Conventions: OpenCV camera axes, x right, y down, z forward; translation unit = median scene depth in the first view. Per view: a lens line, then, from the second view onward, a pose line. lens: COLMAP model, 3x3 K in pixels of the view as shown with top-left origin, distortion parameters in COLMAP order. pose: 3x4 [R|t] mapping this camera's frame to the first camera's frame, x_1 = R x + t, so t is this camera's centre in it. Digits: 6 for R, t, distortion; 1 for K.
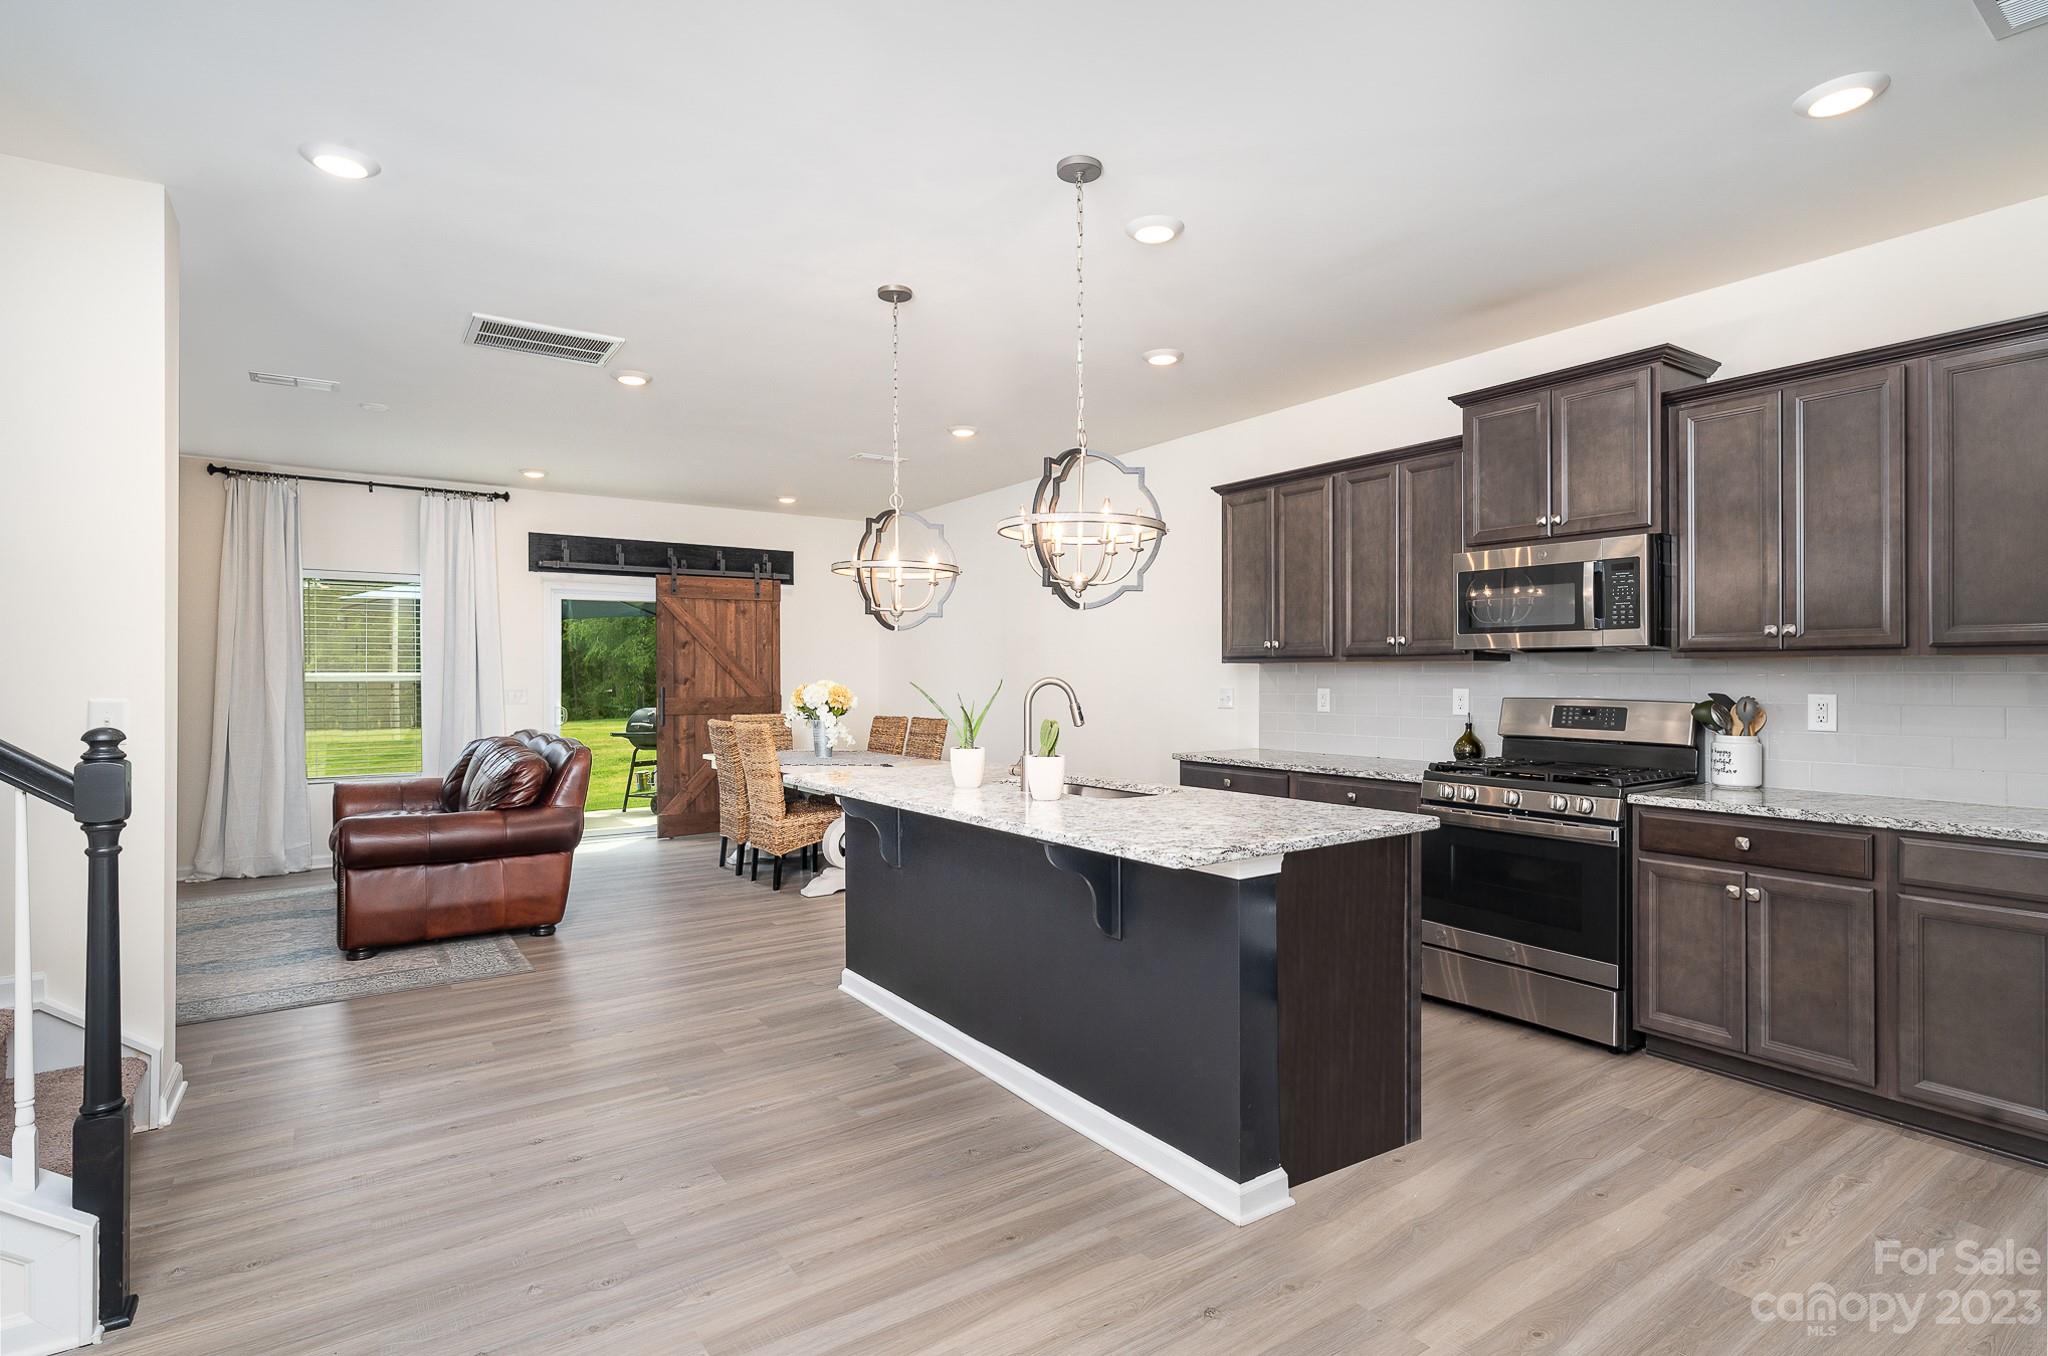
lens RADIAL K [[931.2, 0, 1024.0], [0, 931.2, 678.0], [0, 0, 1]] dist [-0.025156, 0.000050]
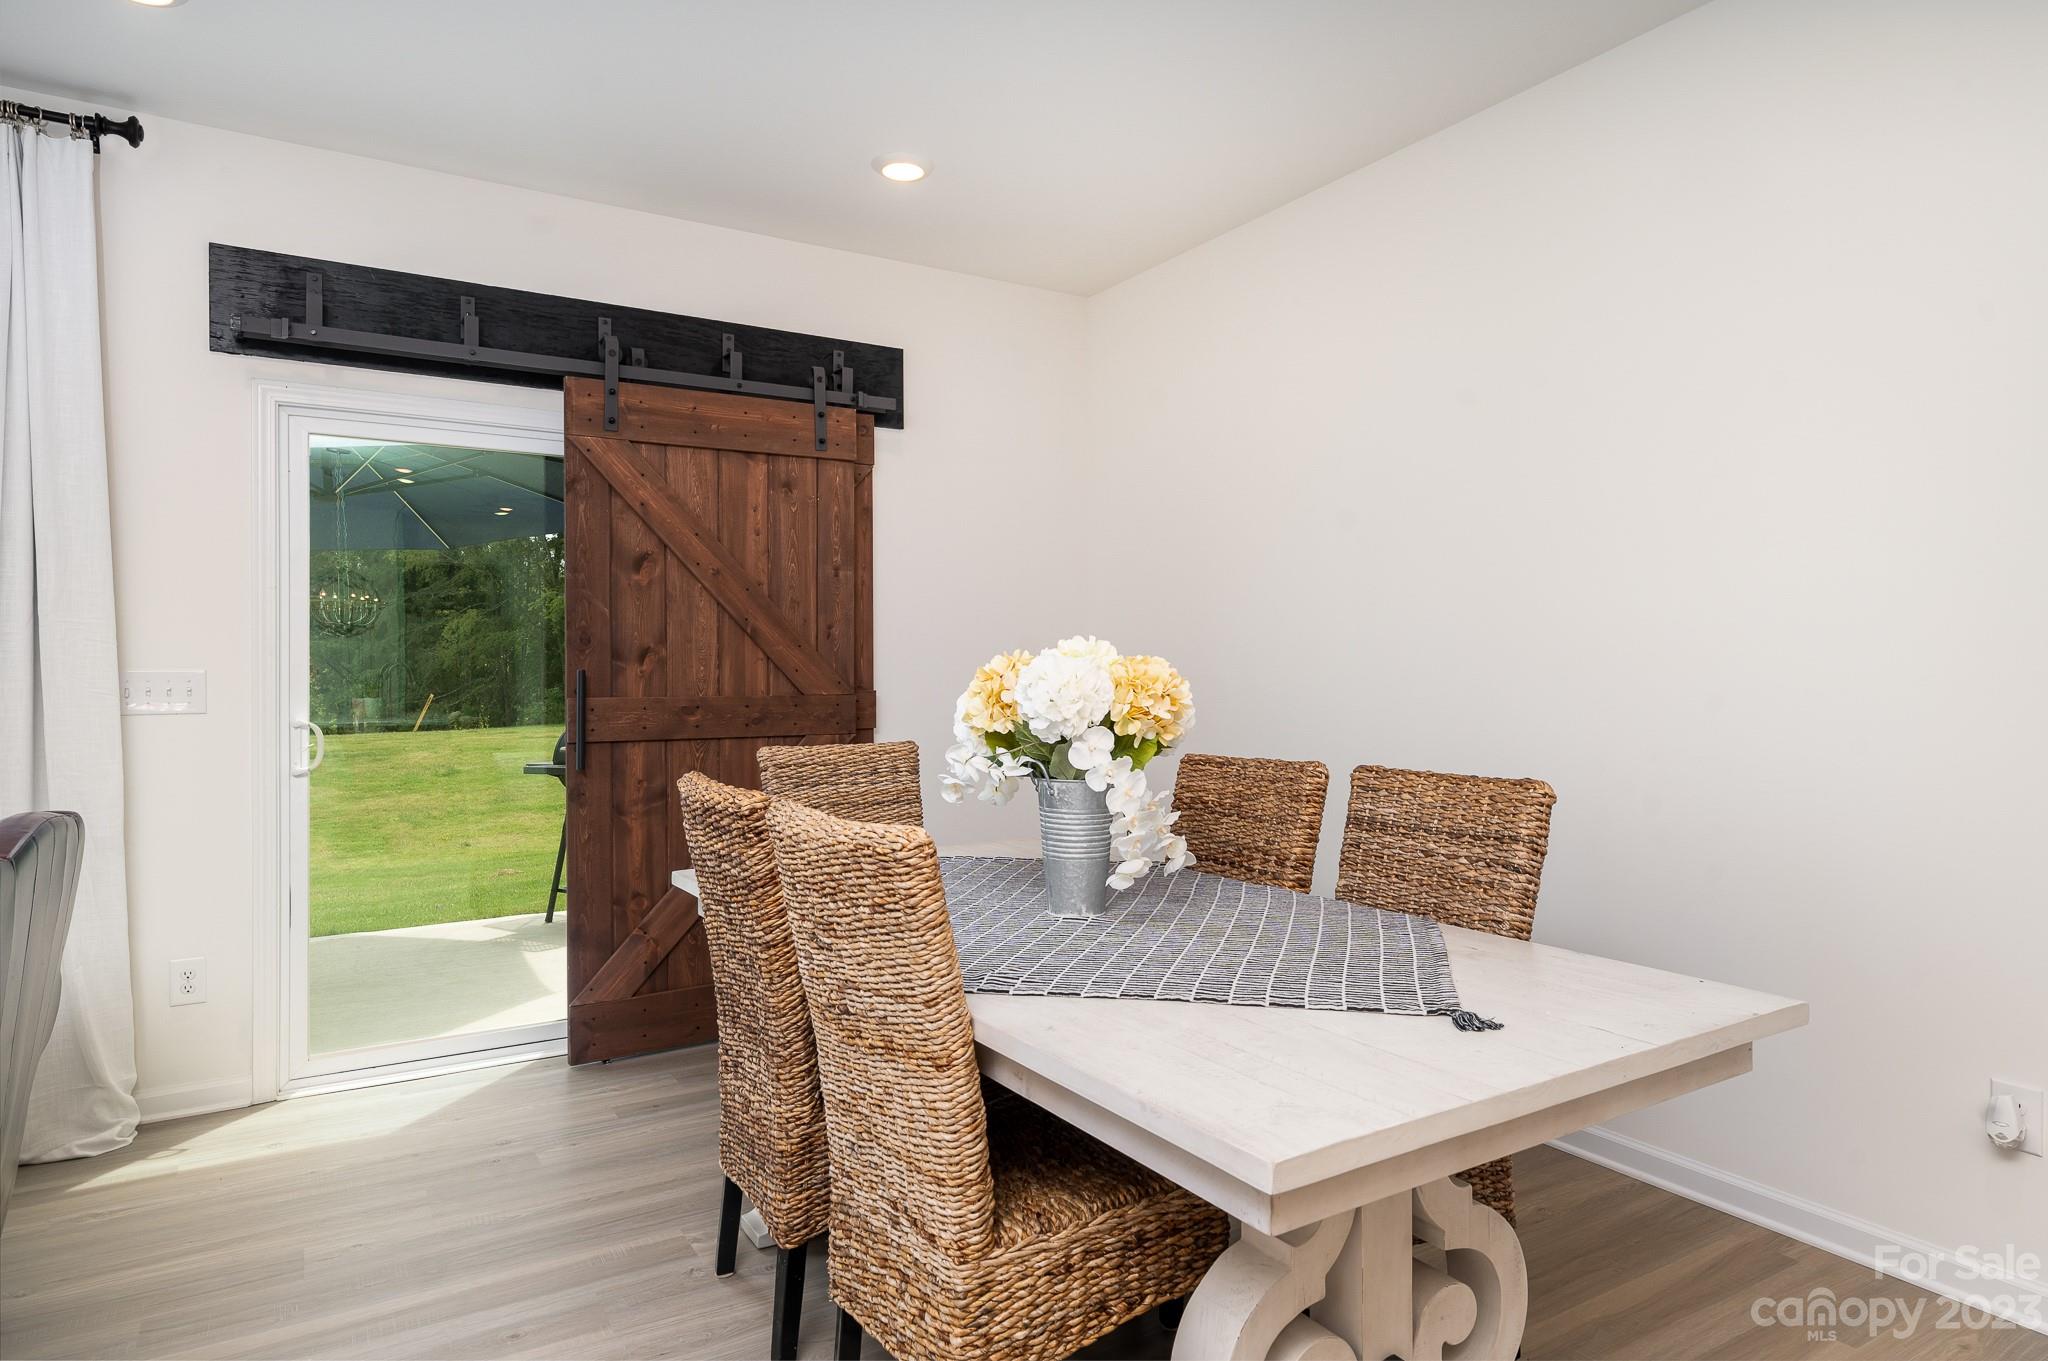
lens RADIAL K [[1161.0, 0, 1024.0], [0, 1161.0, 680.5], [0, 0, 1]] dist [-0.003230, -0.000410]
pose [[0.996797, 0.001457, -0.079959, -0.166613], [-0.000824, 0.999968, 0.007951, 0.010038], [0.079968, -0.007860, 0.996766, 0.529364]]
